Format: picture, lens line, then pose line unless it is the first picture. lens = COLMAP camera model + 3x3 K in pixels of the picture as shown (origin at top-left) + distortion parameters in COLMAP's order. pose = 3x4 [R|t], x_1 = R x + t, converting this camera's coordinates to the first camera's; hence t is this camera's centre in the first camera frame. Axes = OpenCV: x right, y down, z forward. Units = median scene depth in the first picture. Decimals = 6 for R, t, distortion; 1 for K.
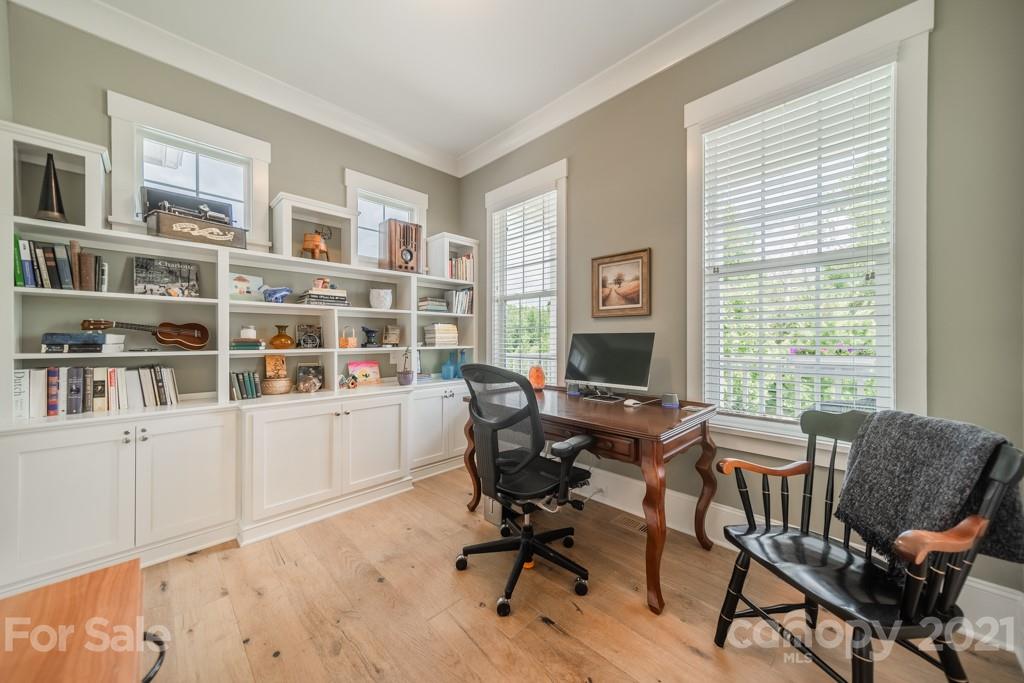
lens RADIAL K [[359.7, 0, 512.2], [0, 359.7, 340.4], [0, 0, 1]] dist [0.002984, 0.000131]
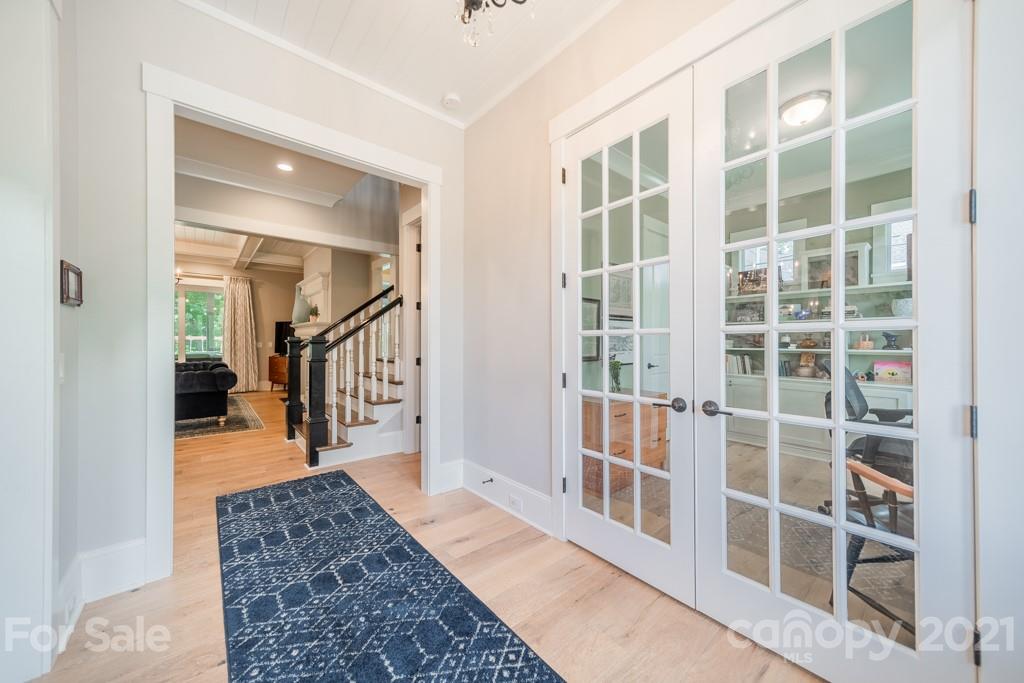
lens RADIAL K [[359.7, 0, 511.9], [0, 359.7, 338.7], [0, 0, 1]] dist [0.002984, 0.000131]
pose [[-0.087166, 0.003575, -0.996187, 1.087433], [0.002232, 0.999992, 0.003394, -0.028898], [0.996191, -0.001928, -0.087174, -0.152938]]
